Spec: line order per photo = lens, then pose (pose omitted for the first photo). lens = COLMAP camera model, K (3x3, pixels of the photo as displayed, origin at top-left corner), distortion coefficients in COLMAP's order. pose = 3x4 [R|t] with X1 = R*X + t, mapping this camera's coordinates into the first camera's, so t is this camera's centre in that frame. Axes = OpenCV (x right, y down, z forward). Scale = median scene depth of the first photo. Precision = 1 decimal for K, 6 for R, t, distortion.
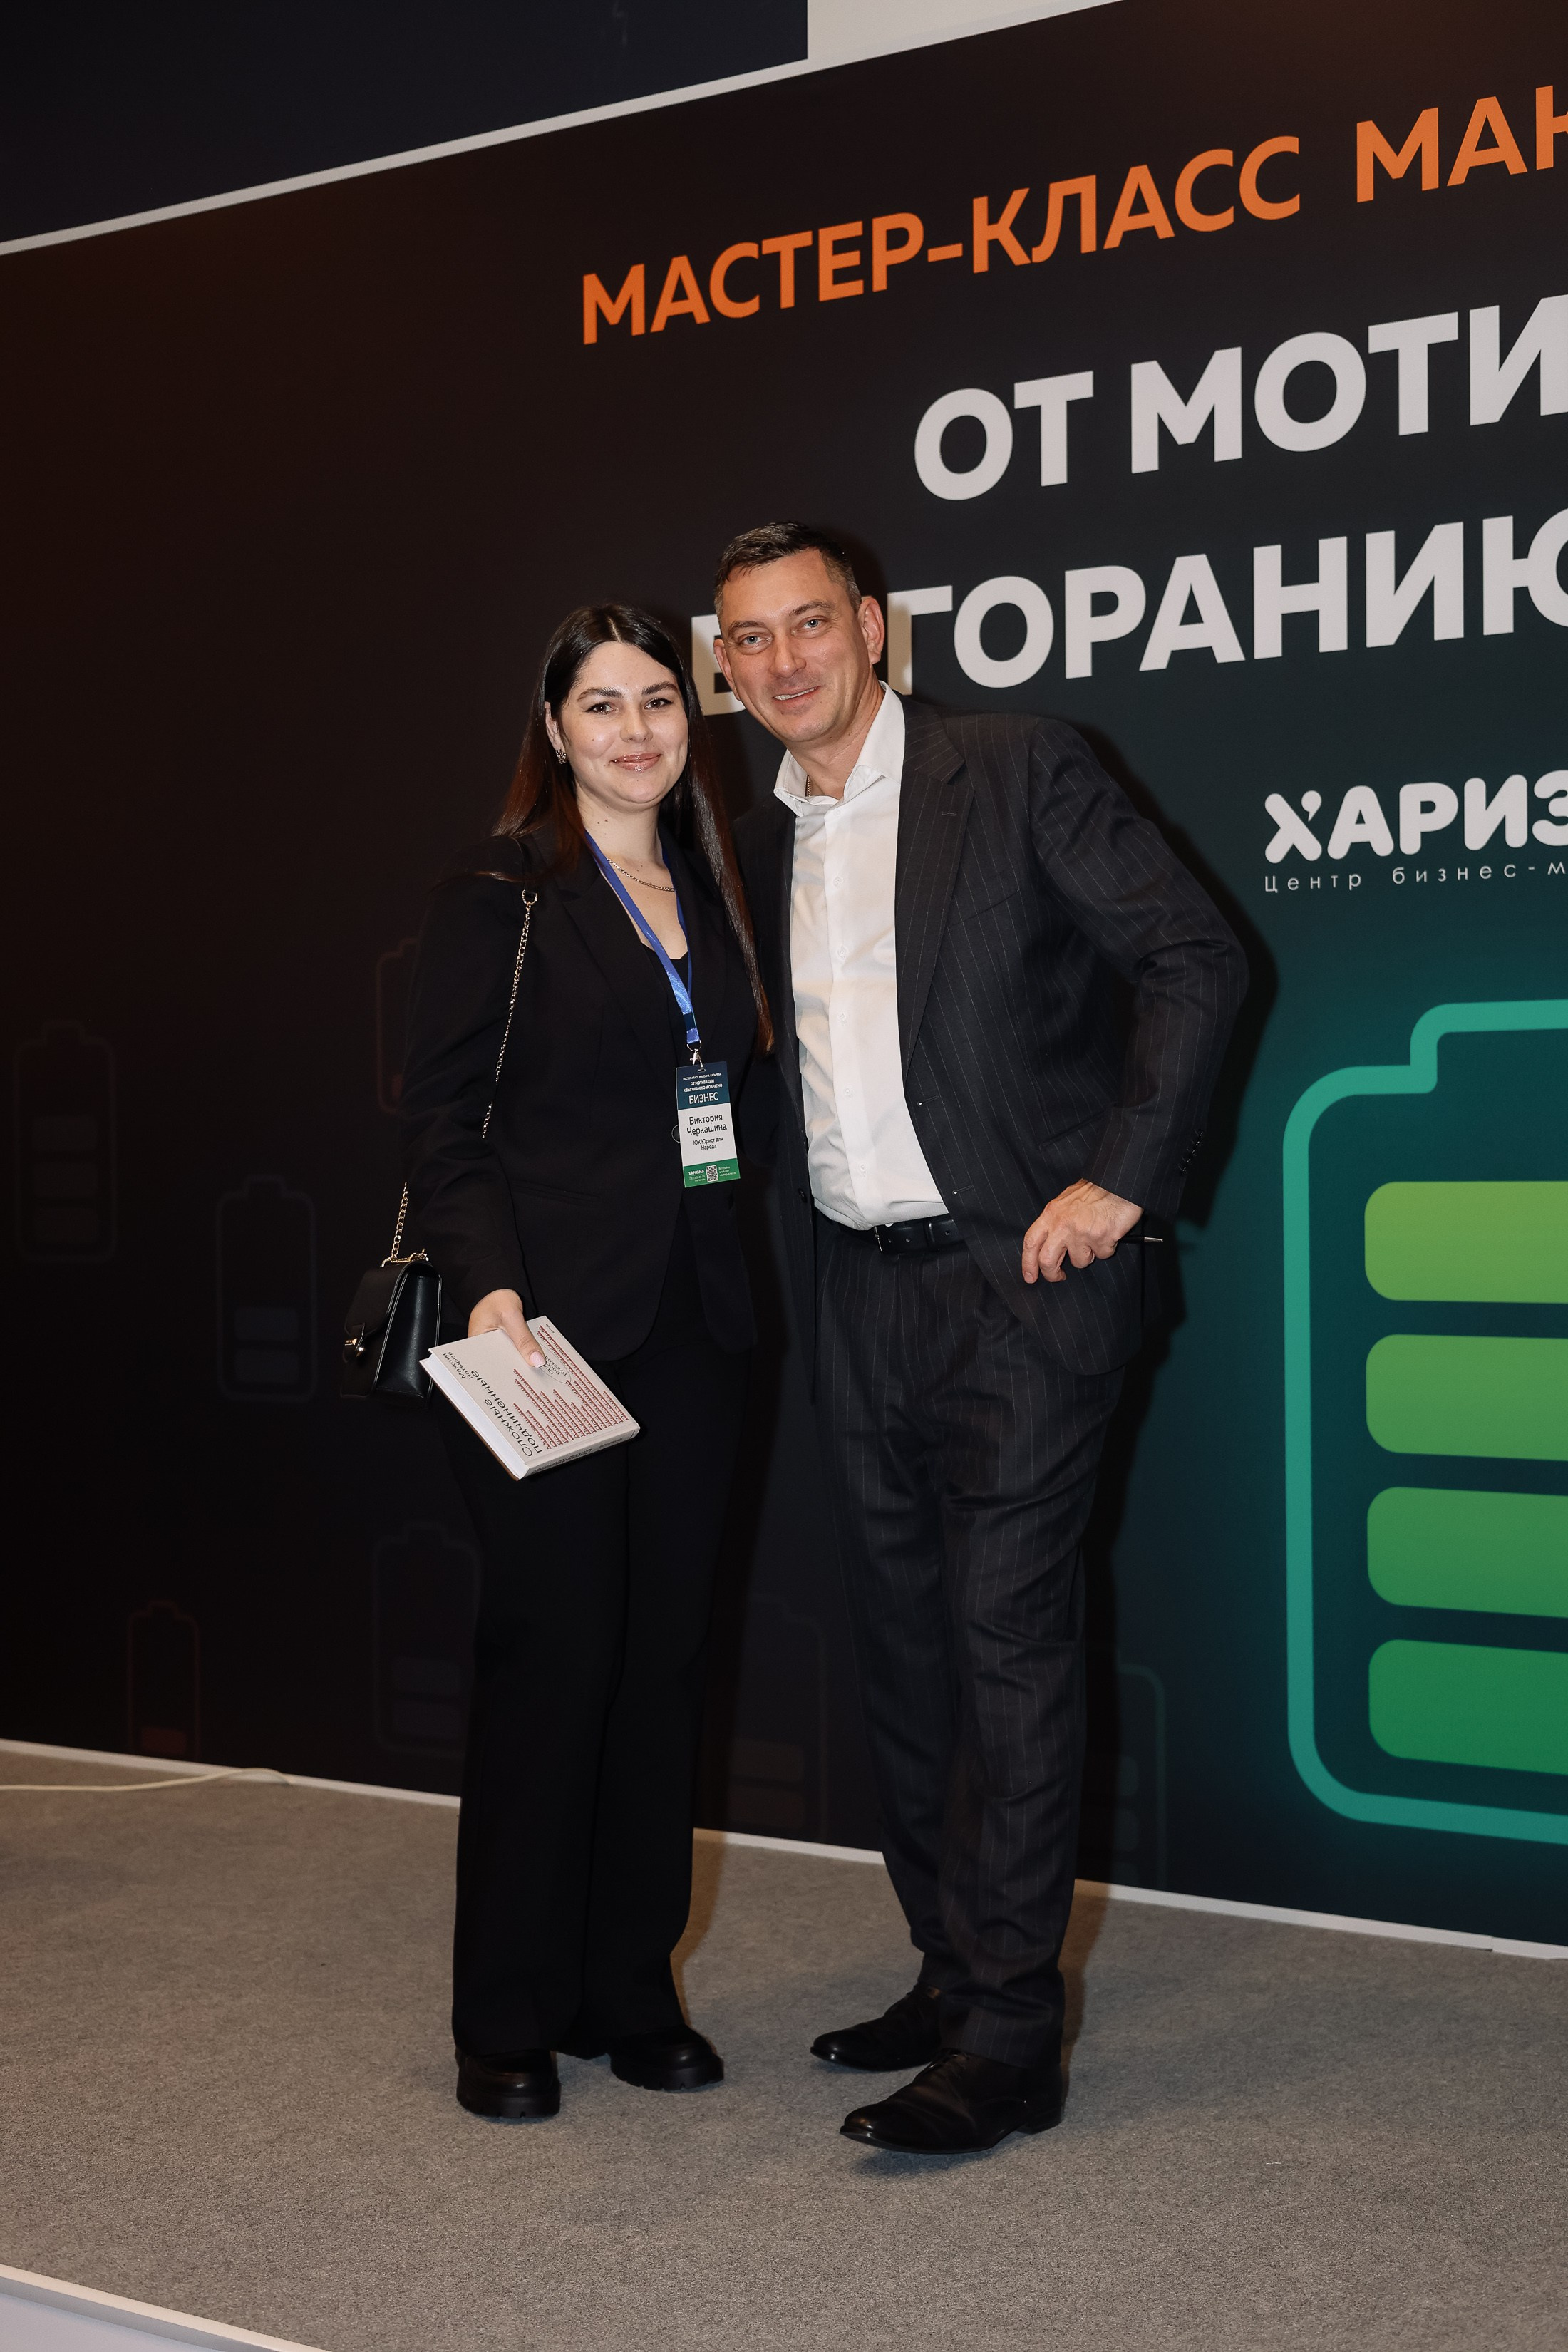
lens RADIAL K [[3355.5, 0, 783.5], [0, 3355.5, 1199.2], [0, 0, 1]] dist [0.002392, 0.000000]
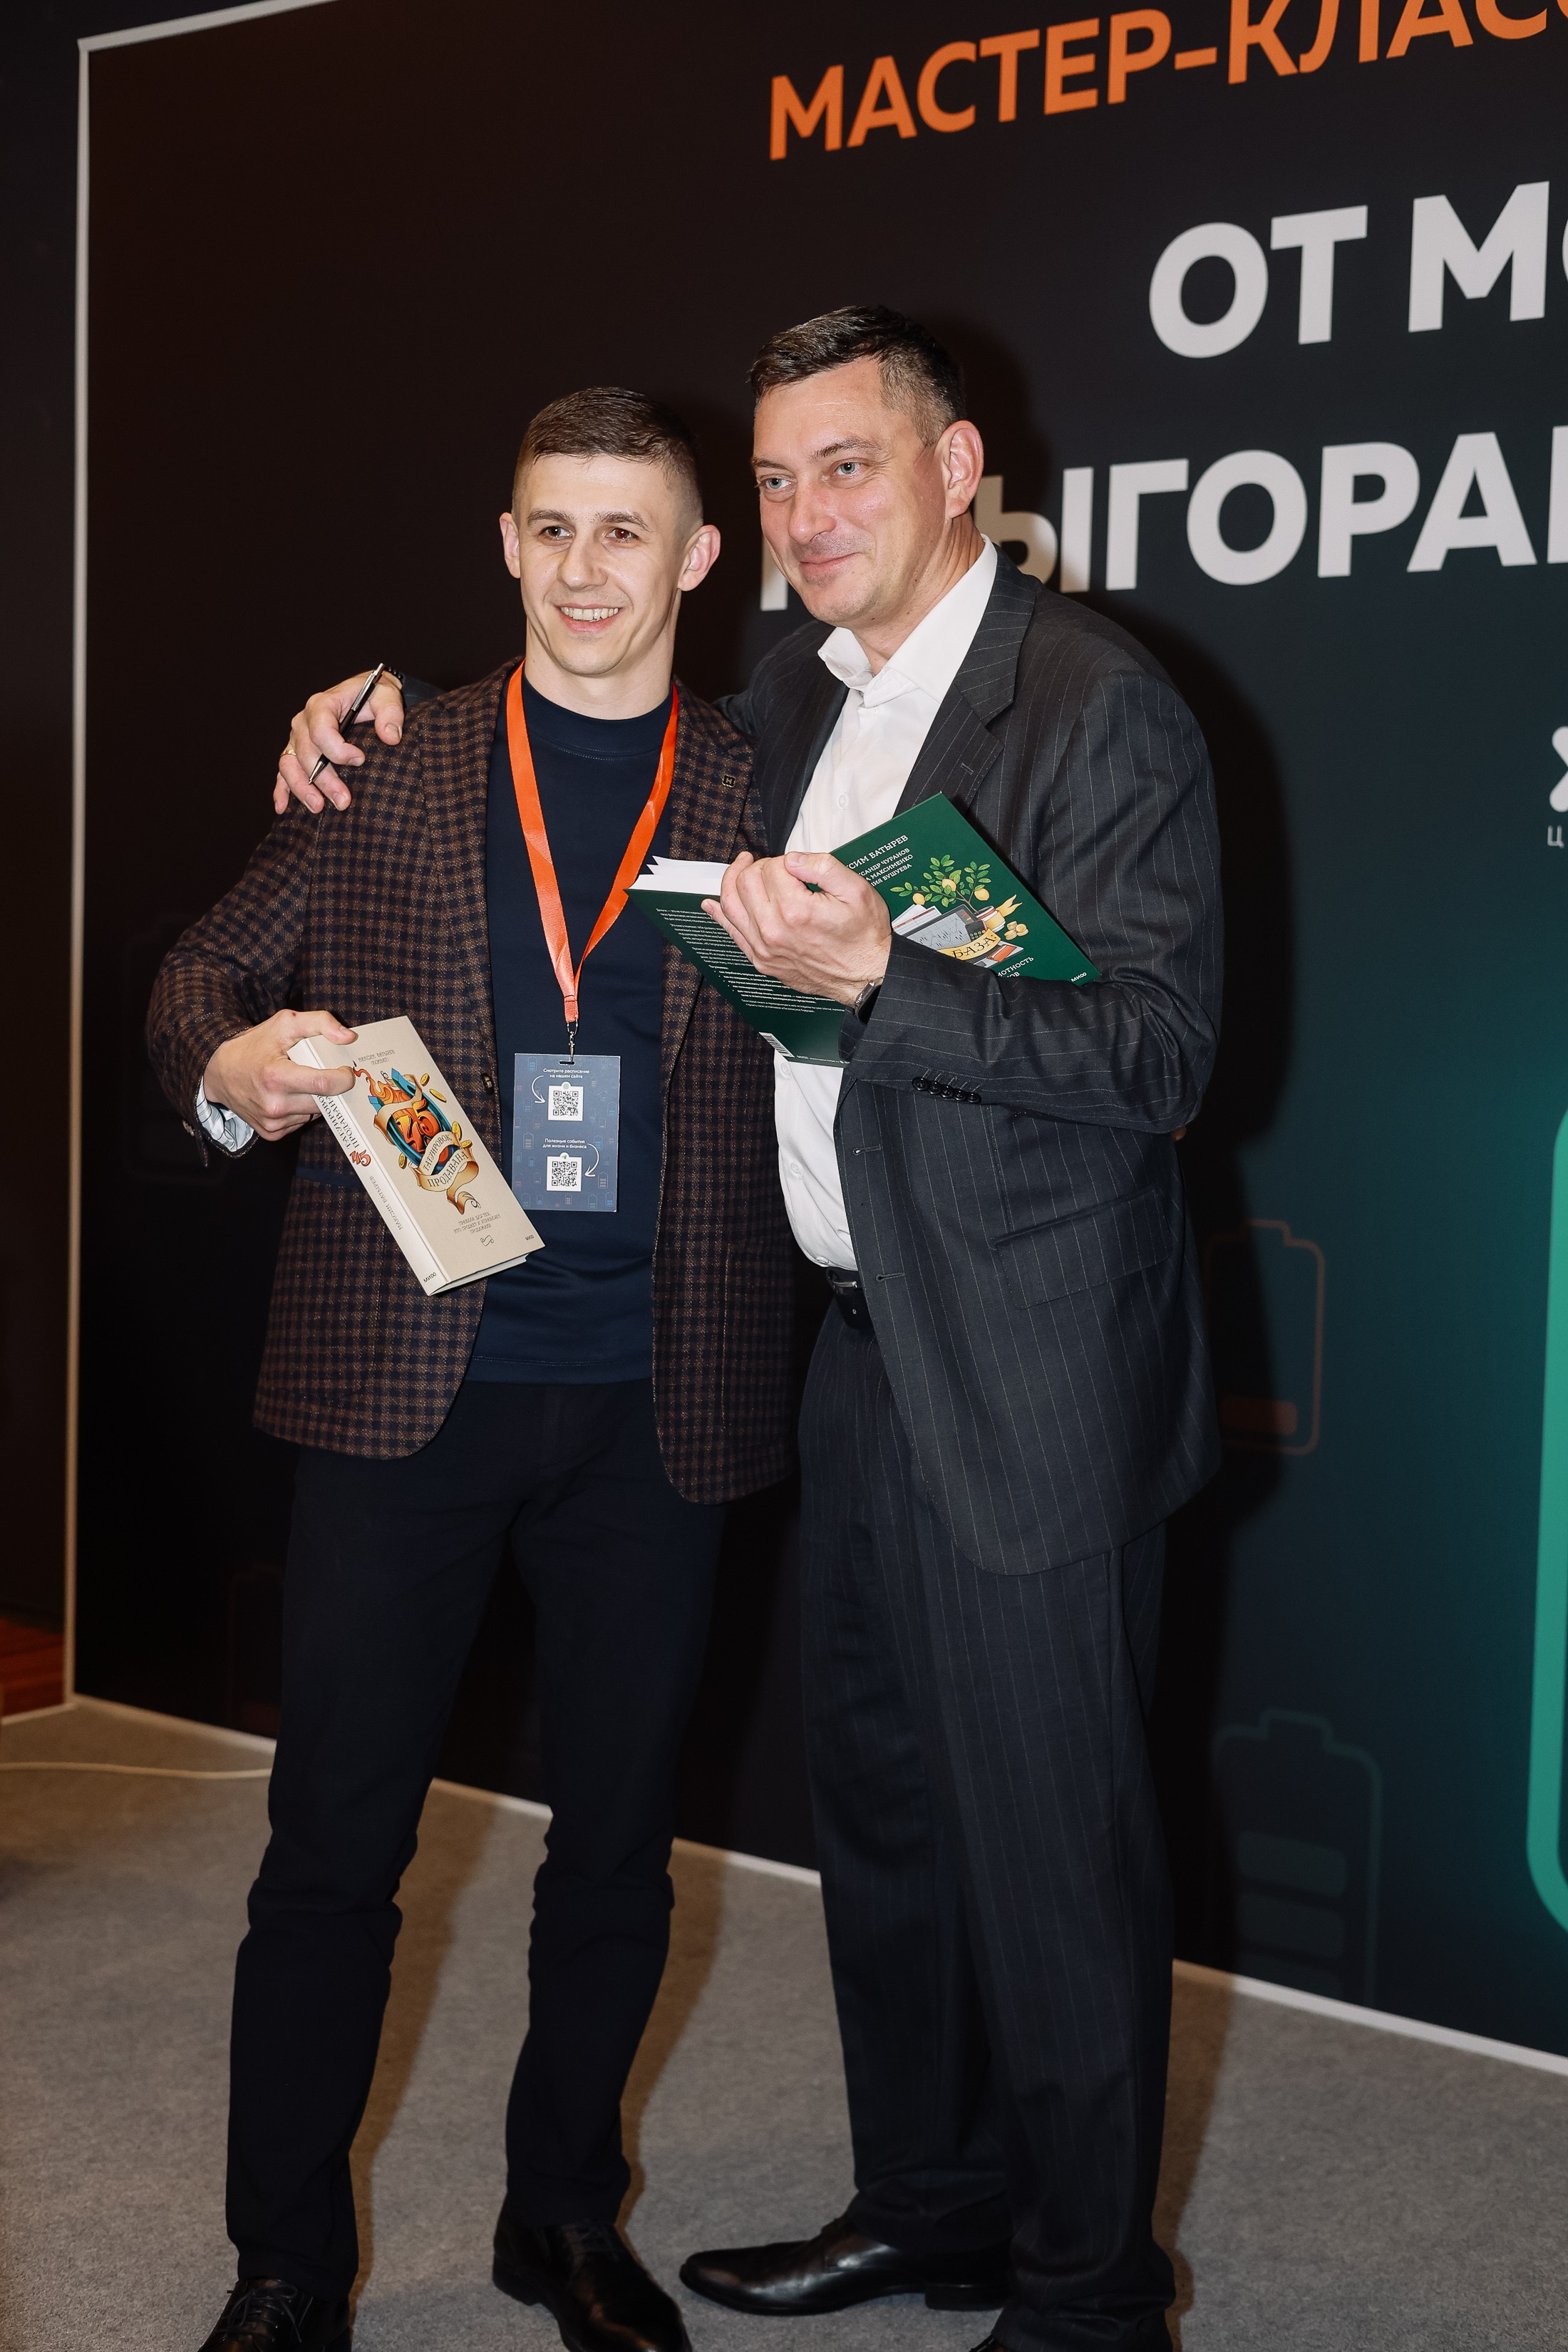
lens RADIAL K [[3355.5, 0, 760.8], [0, 3355.5, 1188.0], [0, 0, 1]] dist [0.002392, 0.000000]
pose [[0.996073, 0.038725, -0.079620, 0.018569], [-0.033971, 0.997607, 0.060219, -0.050058], [0.081762, -0.057278, 0.995005, 0.149022]]
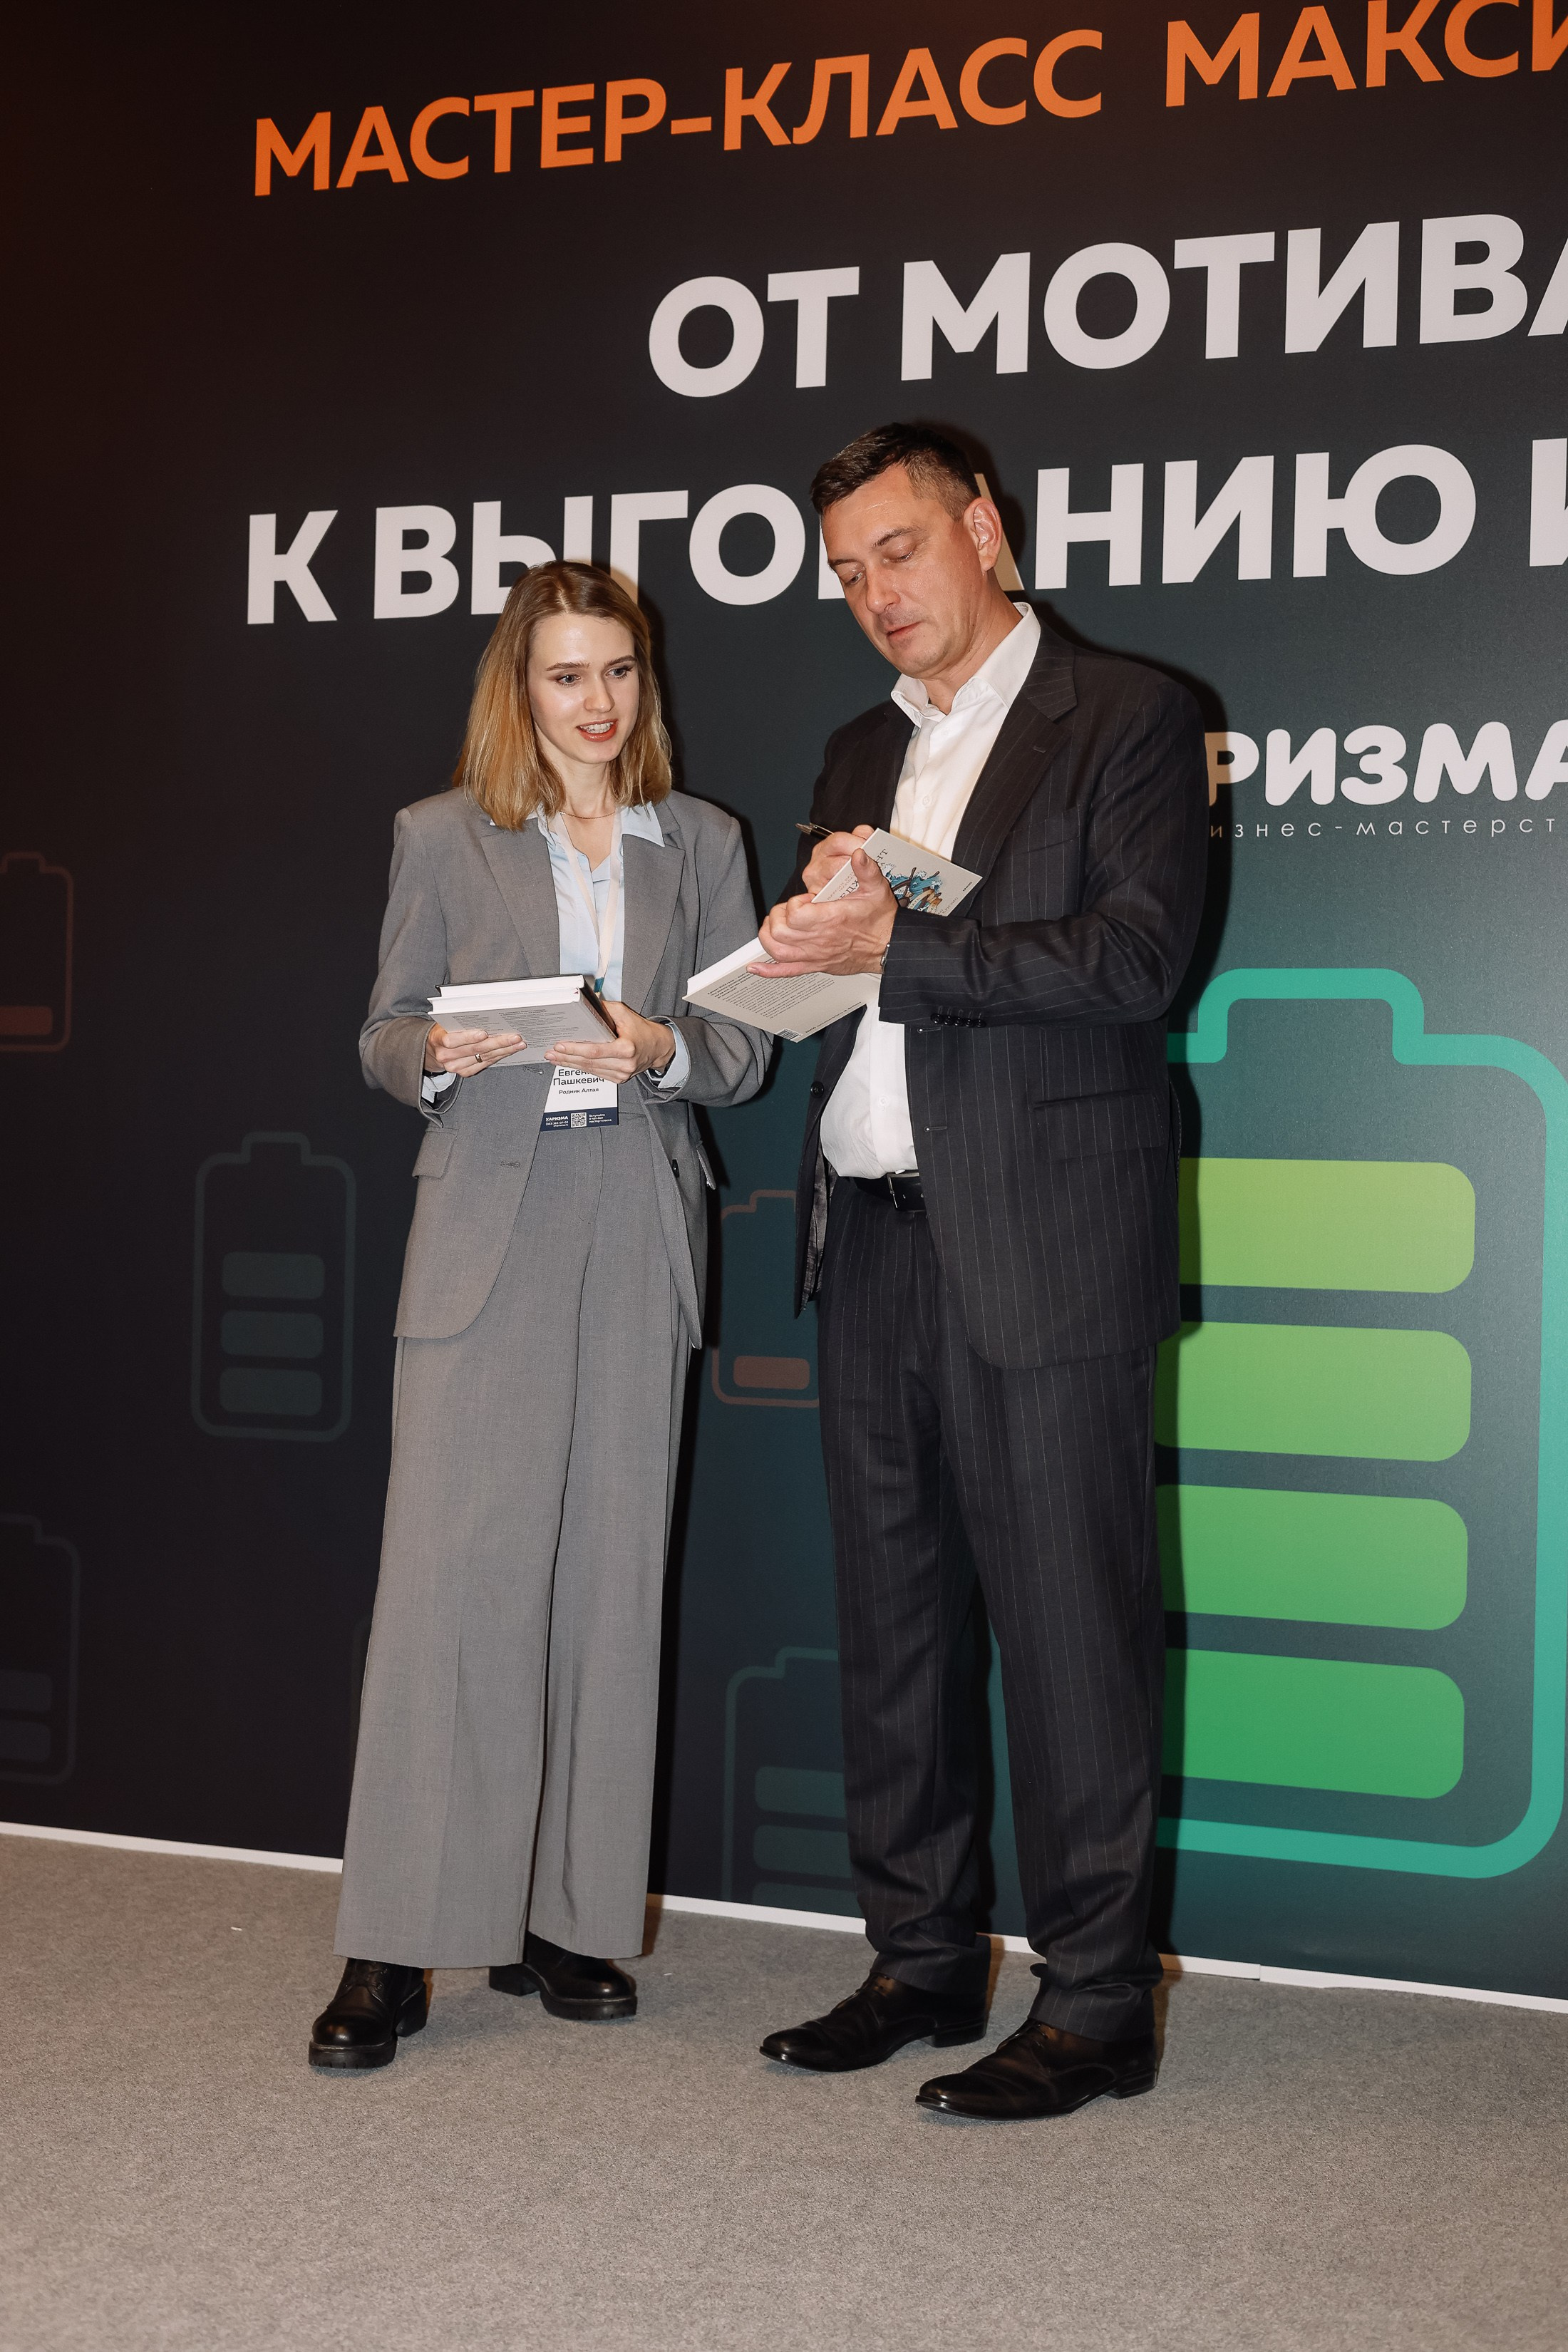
lens RADIAL K [[3355.5, 0, 783.6], [0, 3355.5, 1187.1], [0, 0, 1]] dist [0.002392, 0.000000]
pose [[0.974587, 0.030029, 0.221988, -0.127636], [-0.028919, 0.999548, -0.008253, 0.013611], [-0.222136, 0.001624, 0.975014, 0.111832]]
